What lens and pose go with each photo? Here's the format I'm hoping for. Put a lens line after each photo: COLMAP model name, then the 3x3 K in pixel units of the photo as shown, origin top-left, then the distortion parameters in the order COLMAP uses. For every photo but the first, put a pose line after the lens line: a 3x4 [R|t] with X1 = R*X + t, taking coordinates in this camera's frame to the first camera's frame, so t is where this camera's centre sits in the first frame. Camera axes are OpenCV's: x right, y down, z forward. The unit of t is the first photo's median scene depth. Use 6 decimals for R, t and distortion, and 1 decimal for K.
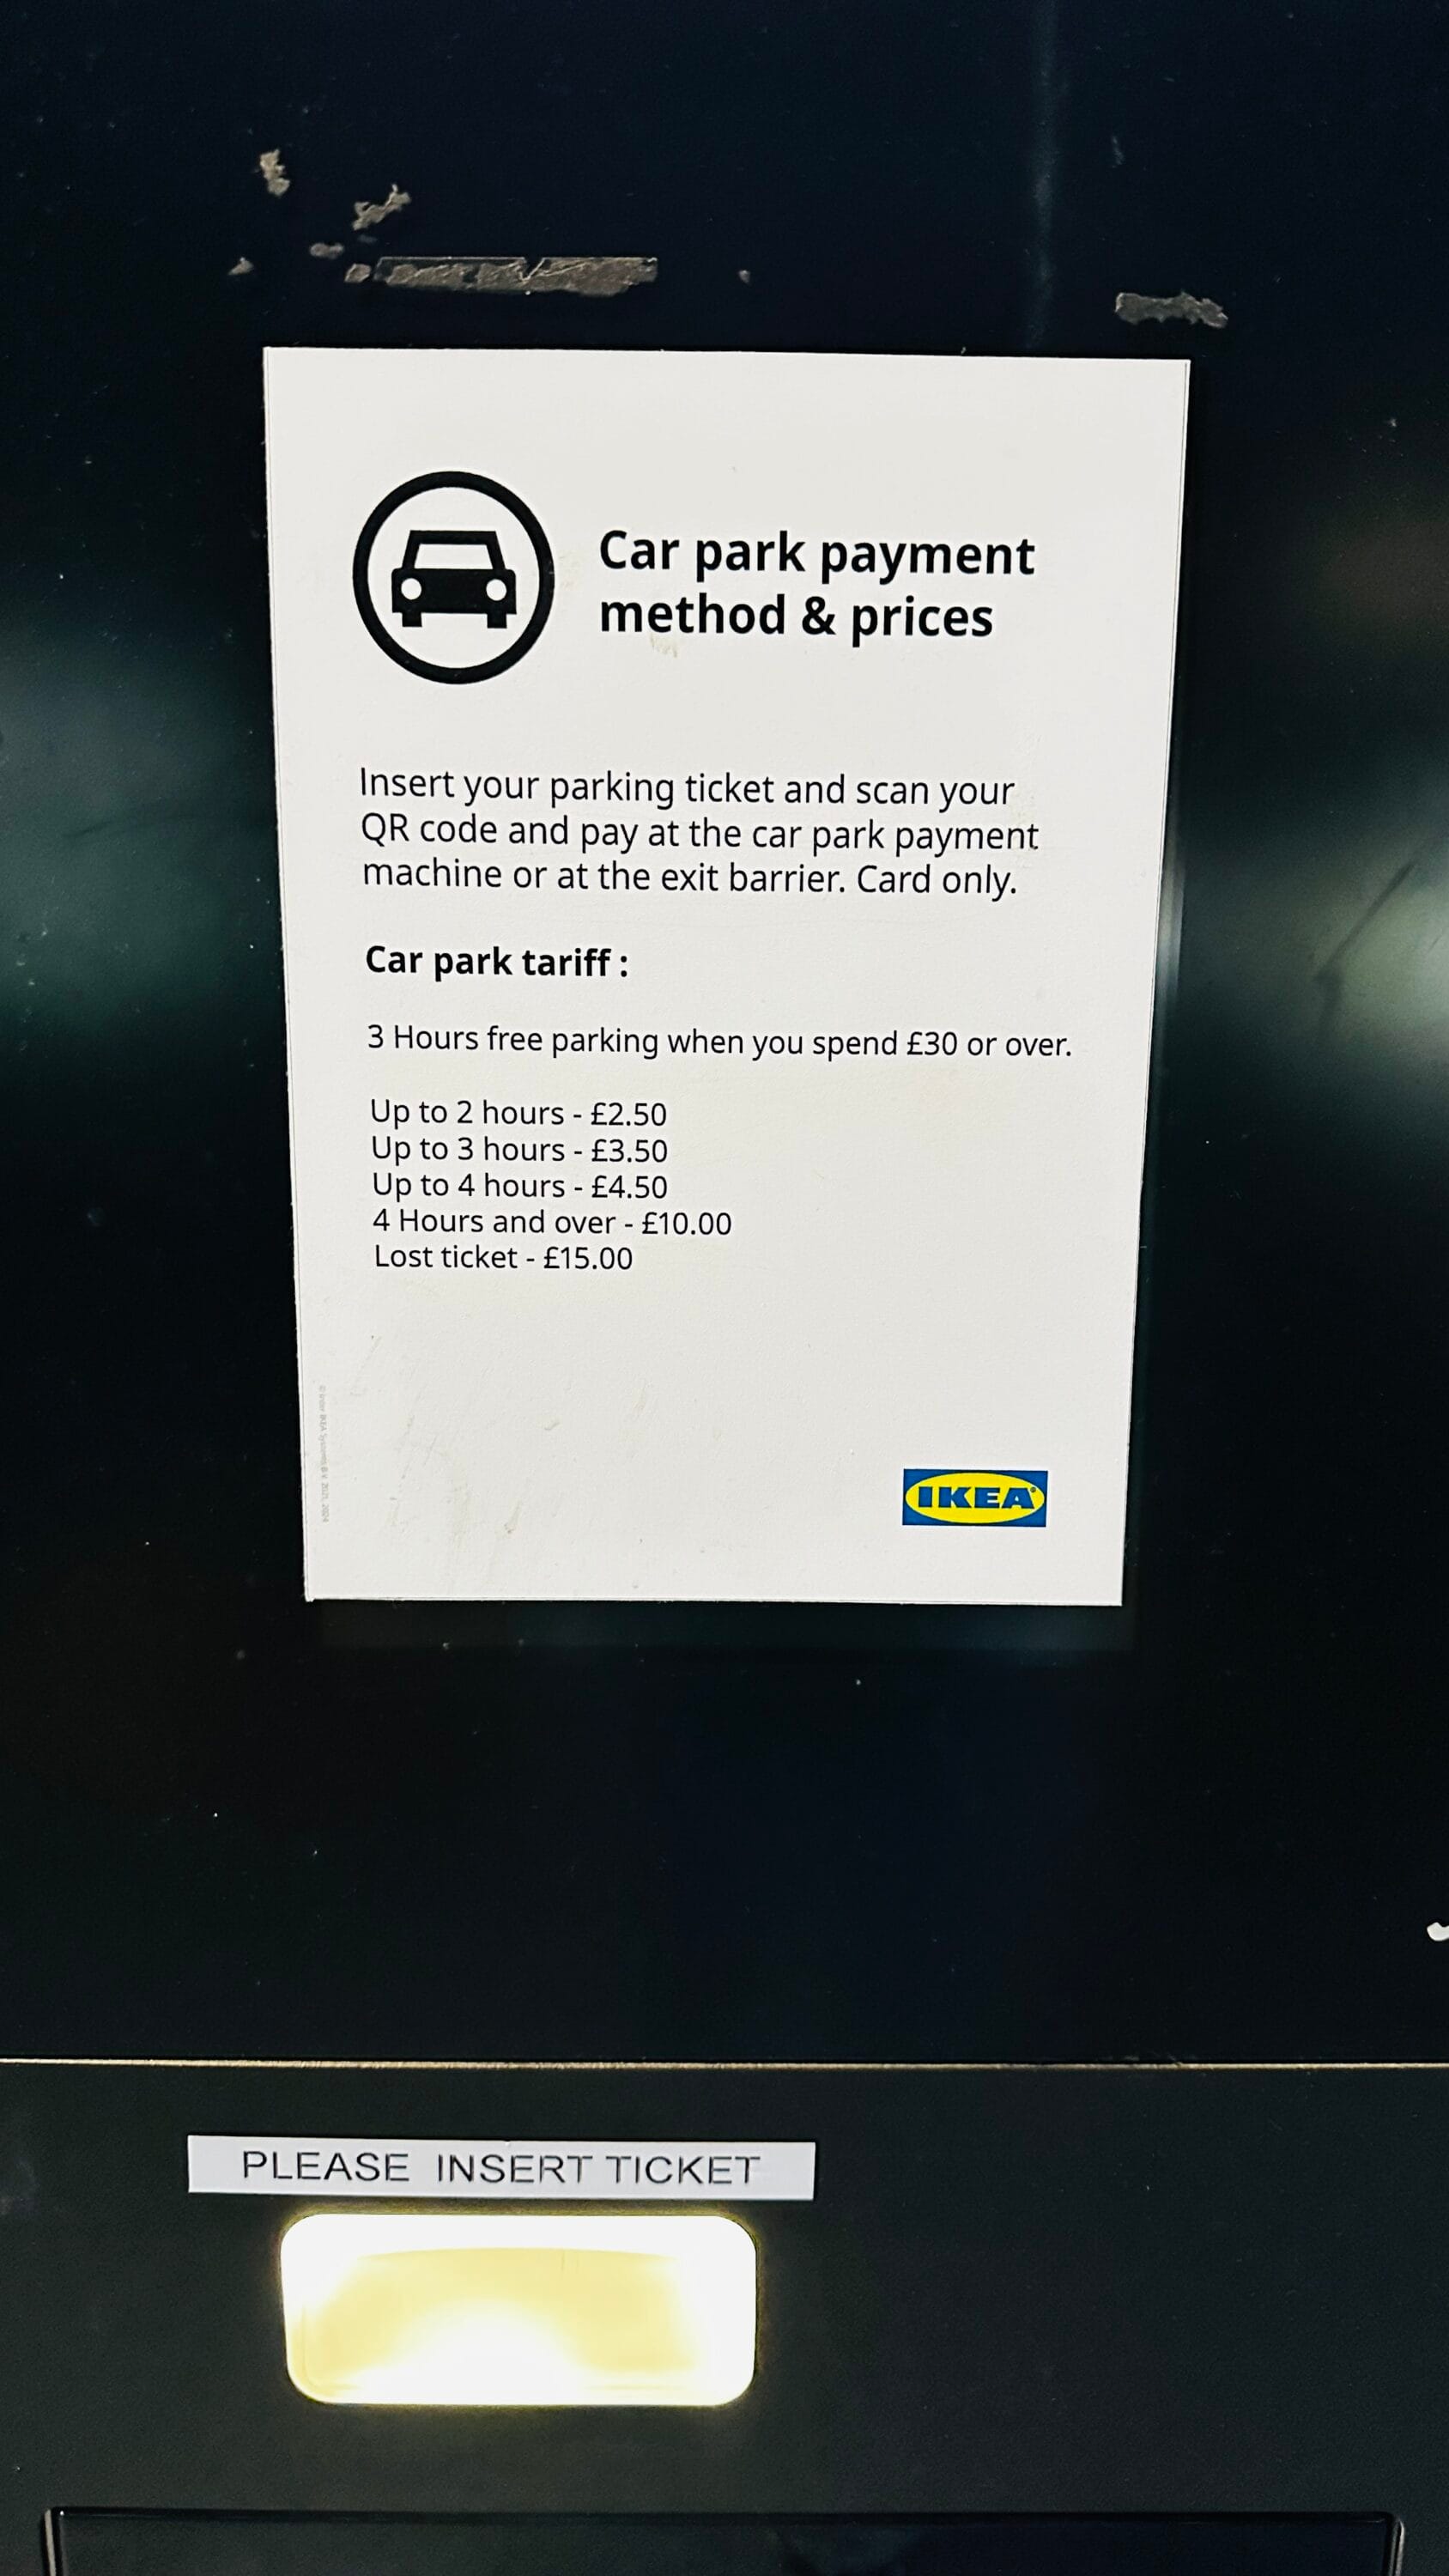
lens RADIAL K [[1828.3, 0, 724.6], [0, 1828.3, 1282.5], [0, 0, 1]] dist [0.039397, -0.000009]
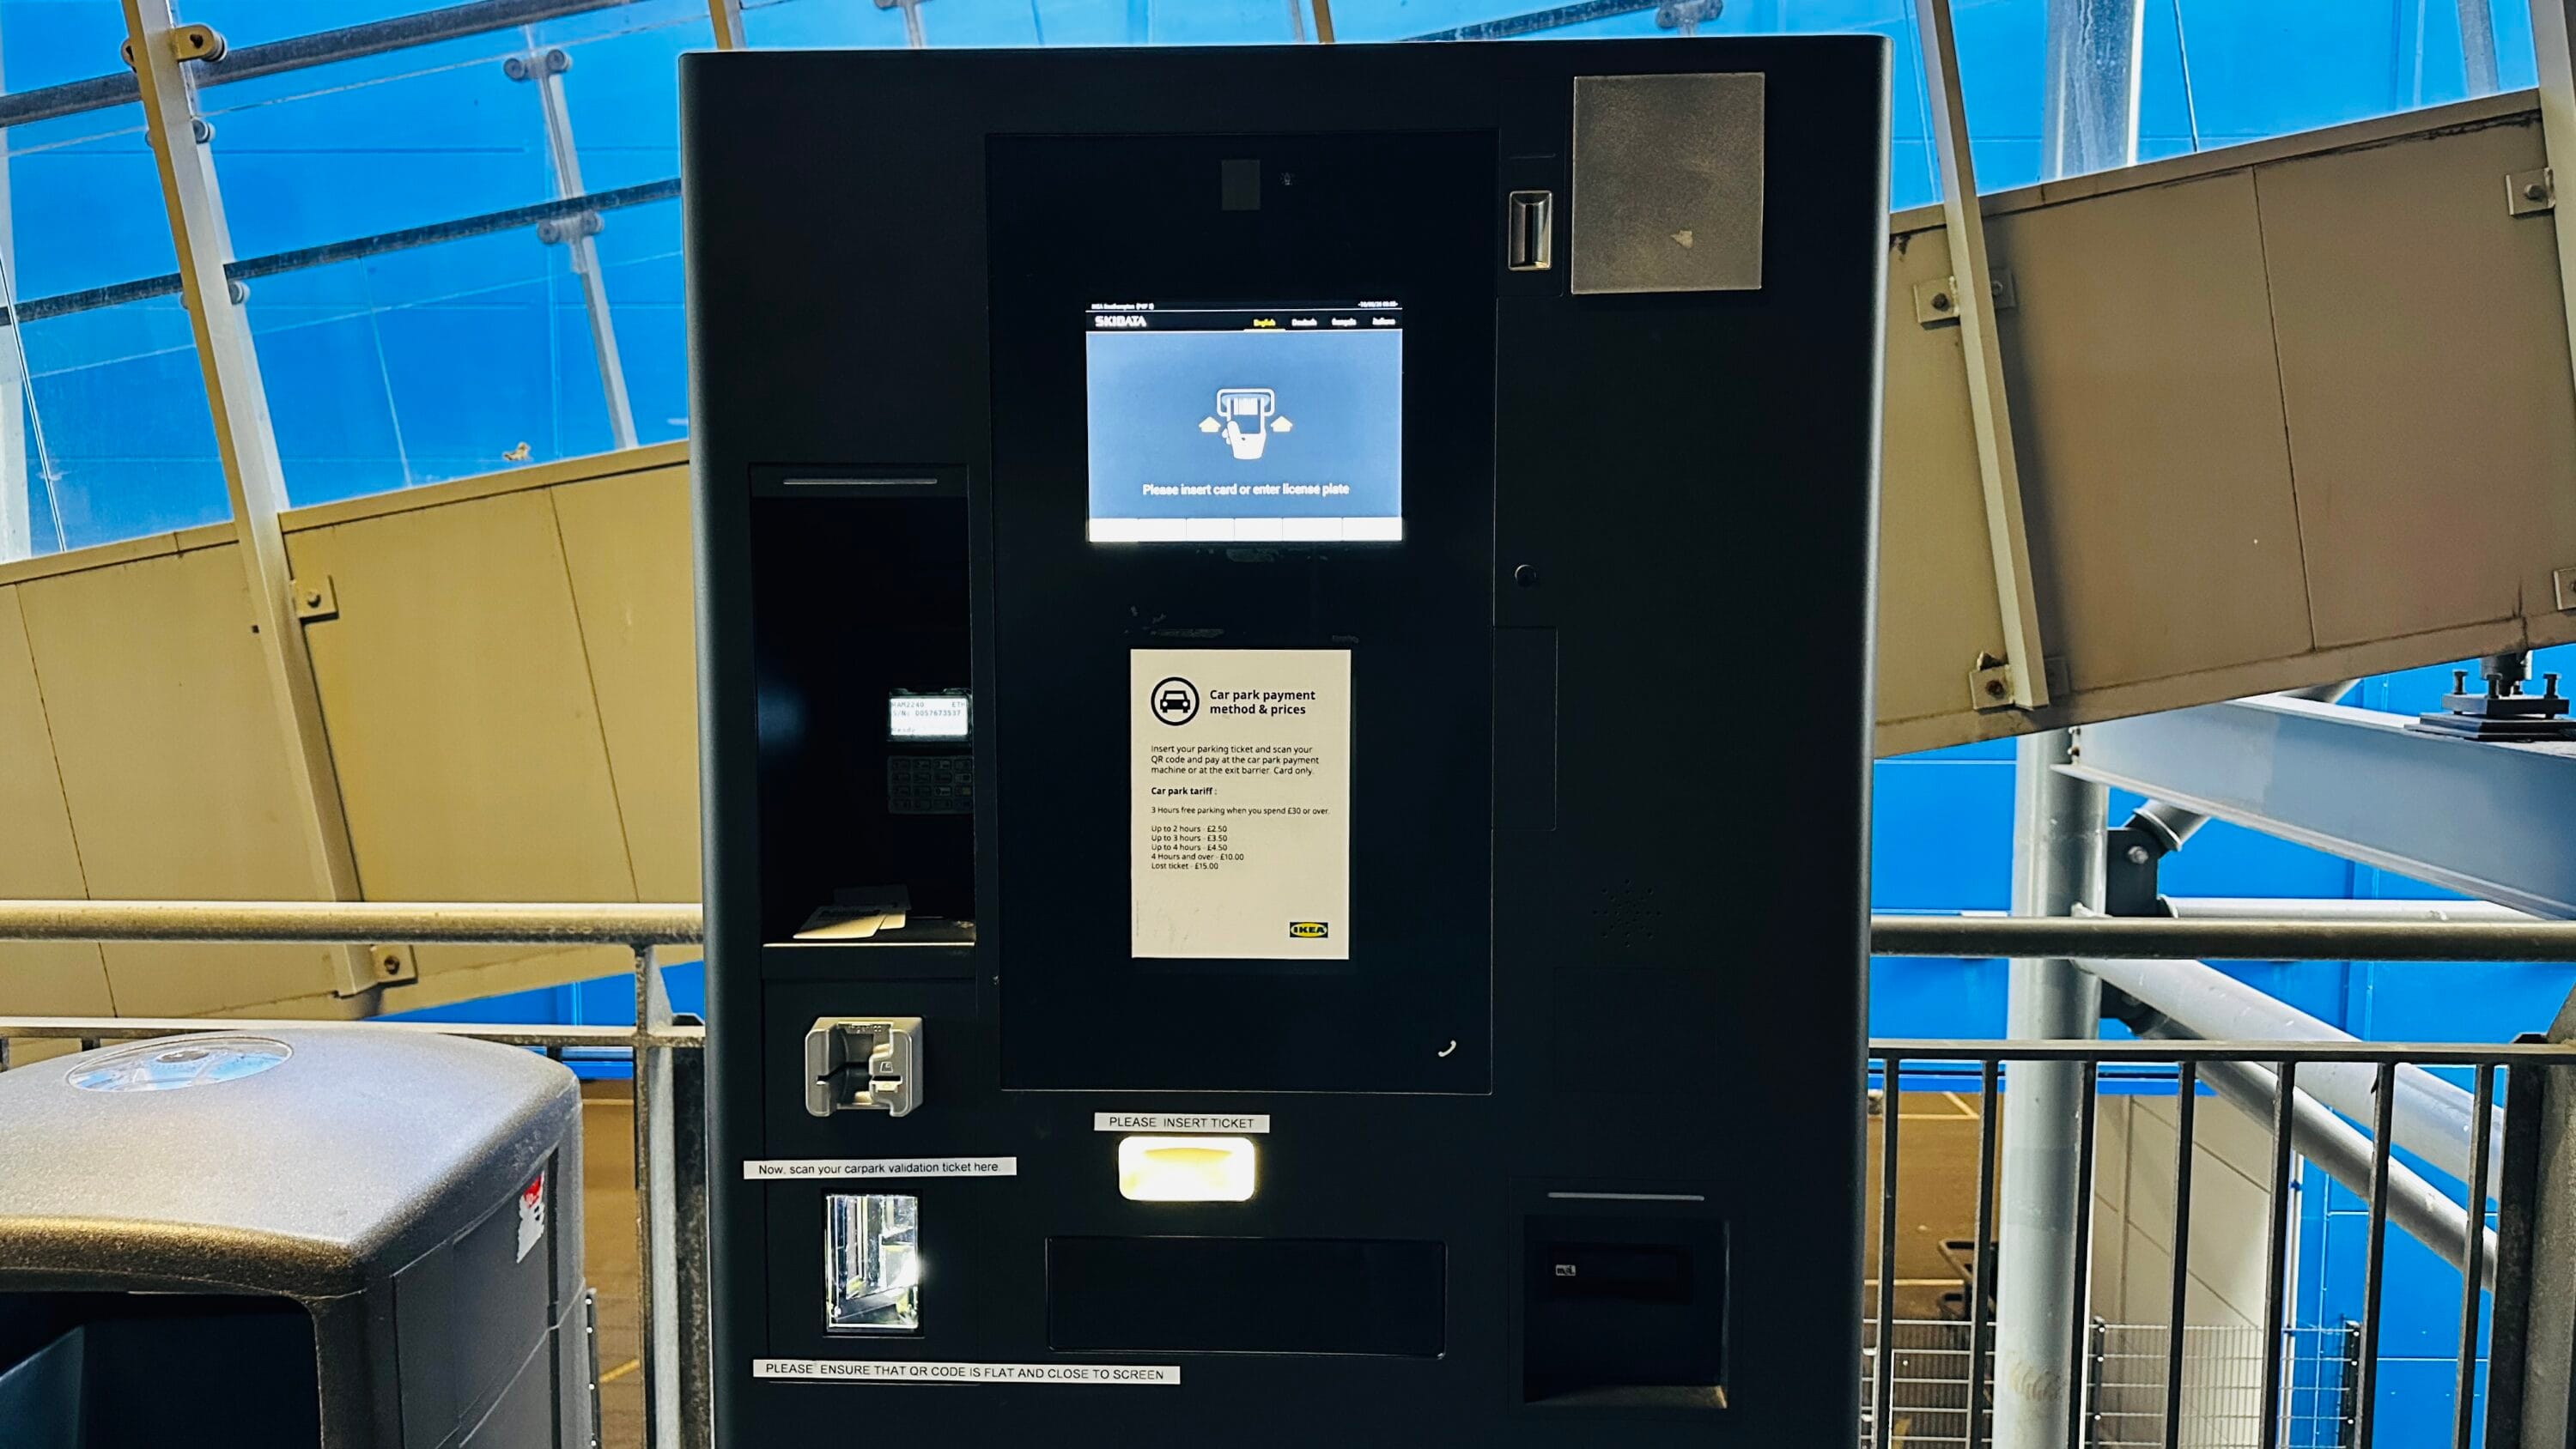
lens RADIAL K [[1828.3, 0, 1282.3], [0, 1828.3, 727.8], [0, 0, 1]] dist [0.039397, -0.000009]
pose [[0.999455, -0.005645, -0.032531, 0.219409], [0.001968, 0.993709, -0.111976, 0.133540], [0.032958, 0.111851, 0.993178, -2.960884]]
